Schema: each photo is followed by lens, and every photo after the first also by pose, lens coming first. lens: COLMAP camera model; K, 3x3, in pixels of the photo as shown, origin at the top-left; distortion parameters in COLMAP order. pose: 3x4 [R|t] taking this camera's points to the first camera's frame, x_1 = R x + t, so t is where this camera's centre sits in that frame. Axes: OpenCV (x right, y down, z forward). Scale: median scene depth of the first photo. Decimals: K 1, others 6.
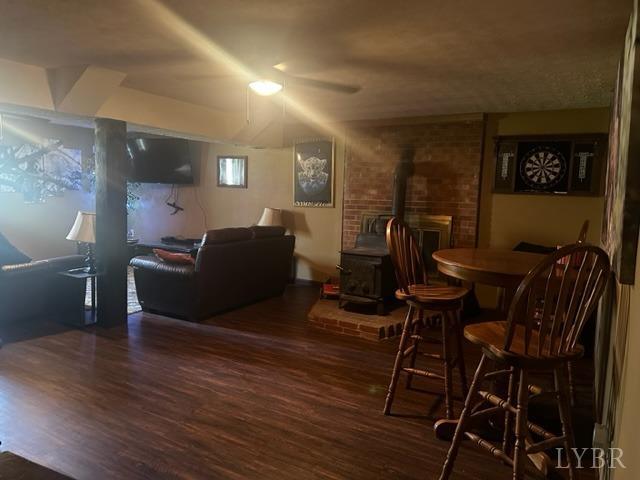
lens RADIAL K [[445.2, 0, 318.7], [0, 445.2, 238.2], [0, 0, 1]] dist [0.111380, -0.165093]
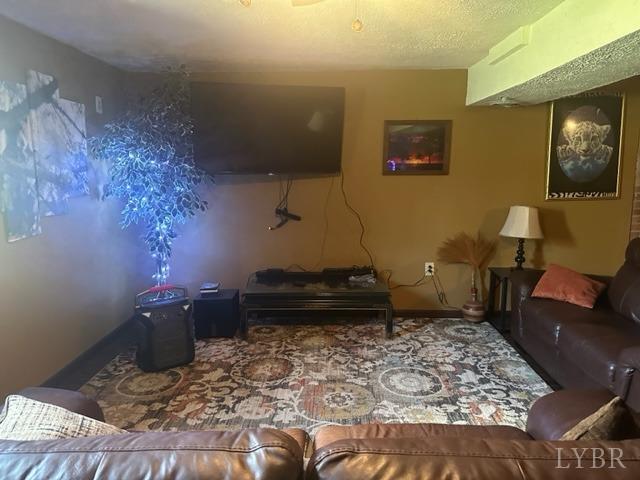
lens RADIAL K [[446.4, 0, 319.5], [0, 446.4, 235.4], [0, 0, 1]] dist [0.082005, -0.124697]
pose [[0.872798, -0.107128, 0.476181, -0.763609], [0.083573, 0.994009, 0.070444, -0.111295], [-0.480874, -0.021687, 0.876521, 0.701799]]
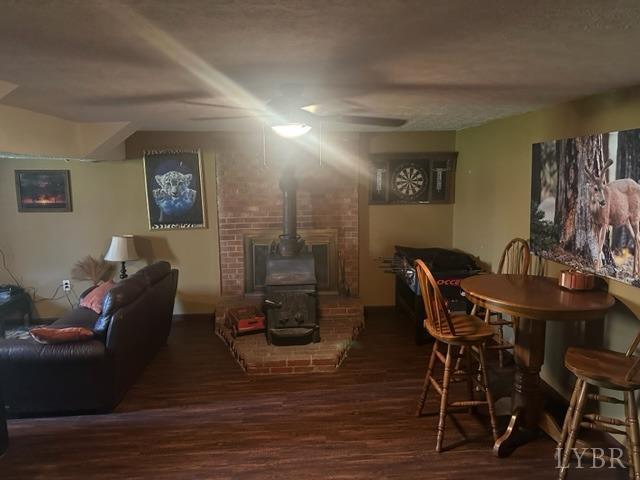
lens RADIAL K [[451.4, 0, 313.0], [0, 451.4, 233.1], [0, 0, 1]] dist [0.159357, -0.263148]
pose [[0.826394, -0.116382, 0.550934, -0.326453], [0.096790, 0.993204, 0.064627, -0.109351], [-0.554712, -0.000082, 0.832042, 0.147153]]
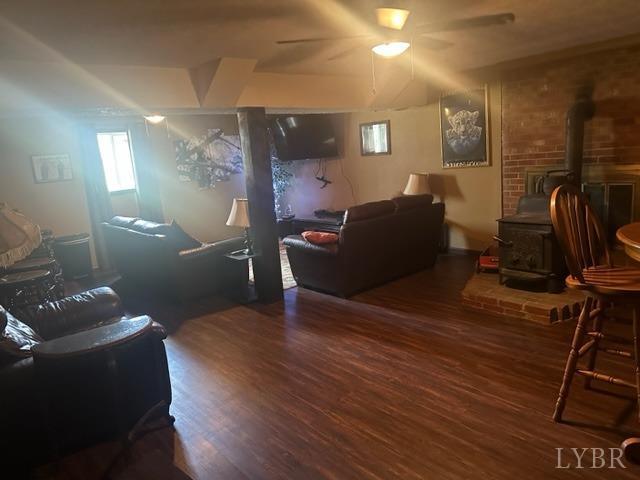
lens RADIAL K [[445.2, 0, 318.7], [0, 445.2, 238.2], [0, 0, 1]] dist [0.111380, -0.165093]
pose [[0.936428, -0.046022, -0.347827, 0.022729], [0.078007, 0.993857, 0.078511, -0.026773], [0.342077, -0.100653, 0.934266, 0.049258]]
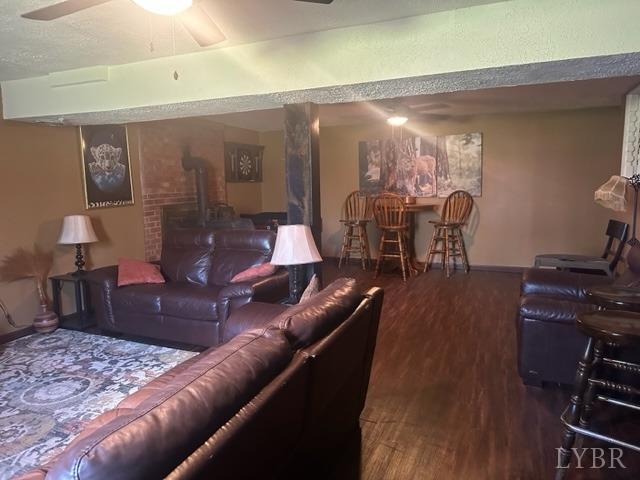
lens RADIAL K [[446.4, 0, 319.5], [0, 446.4, 235.4], [0, 0, 1]] dist [0.082005, -0.124697]
pose [[-0.133427, -0.149369, 0.979738, -0.988575], [0.117832, 0.979174, 0.165330, -0.127156], [-0.984029, 0.137504, -0.113048, 0.847280]]
